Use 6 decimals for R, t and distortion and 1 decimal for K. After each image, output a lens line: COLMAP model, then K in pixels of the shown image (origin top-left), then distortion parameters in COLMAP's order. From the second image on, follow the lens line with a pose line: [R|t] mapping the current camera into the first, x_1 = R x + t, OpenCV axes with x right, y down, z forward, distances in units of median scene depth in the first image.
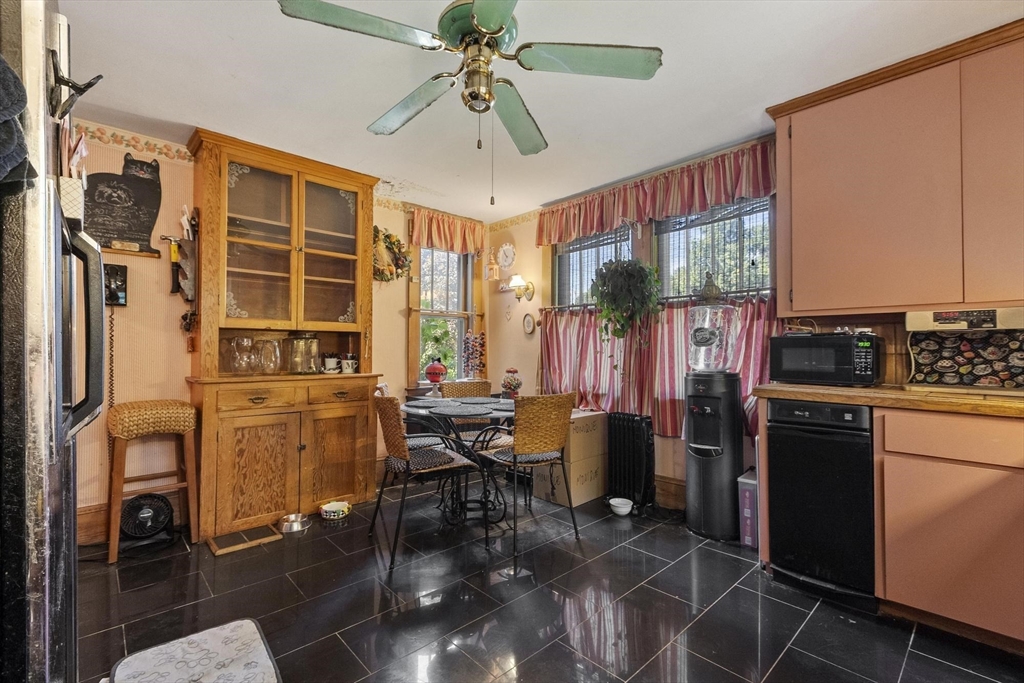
lens RADIAL K [[451.0, 0, 512.0], [0, 451.0, 341.5], [0, 0, 1]] dist [0.000738, 0.000101]
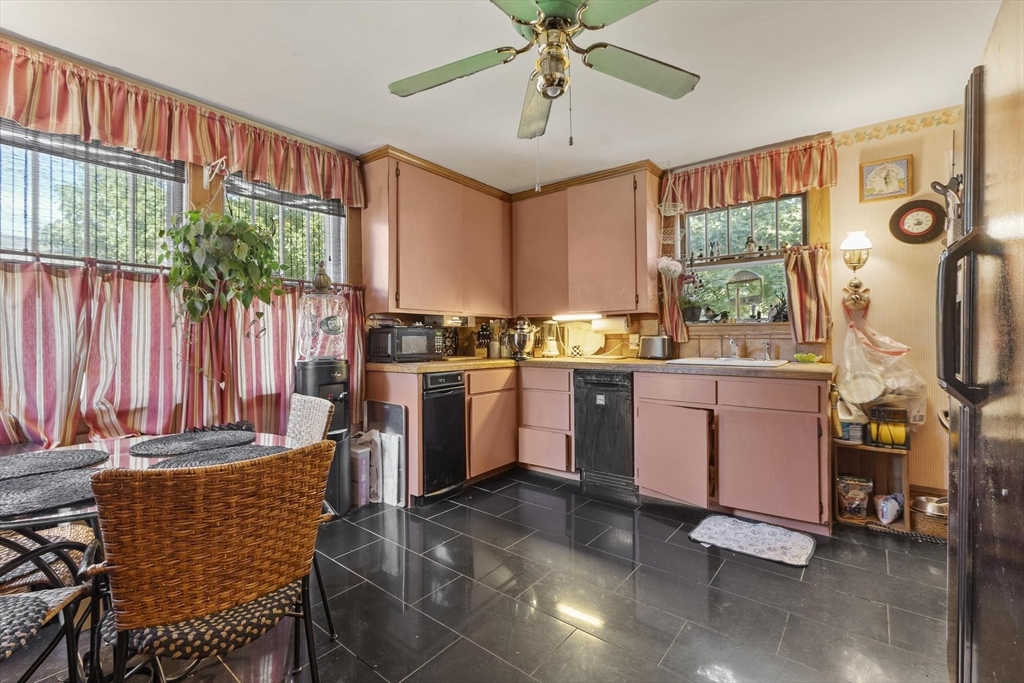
lens RADIAL K [[451.0, 0, 512.0], [0, 451.0, 341.5], [0, 0, 1]] dist [0.000738, 0.000101]
pose [[-0.138344, -0.007501, 0.990356, -0.524329], [-0.020615, 0.999776, 0.004693, 0.009560], [-0.990170, -0.019767, -0.138468, 0.599039]]
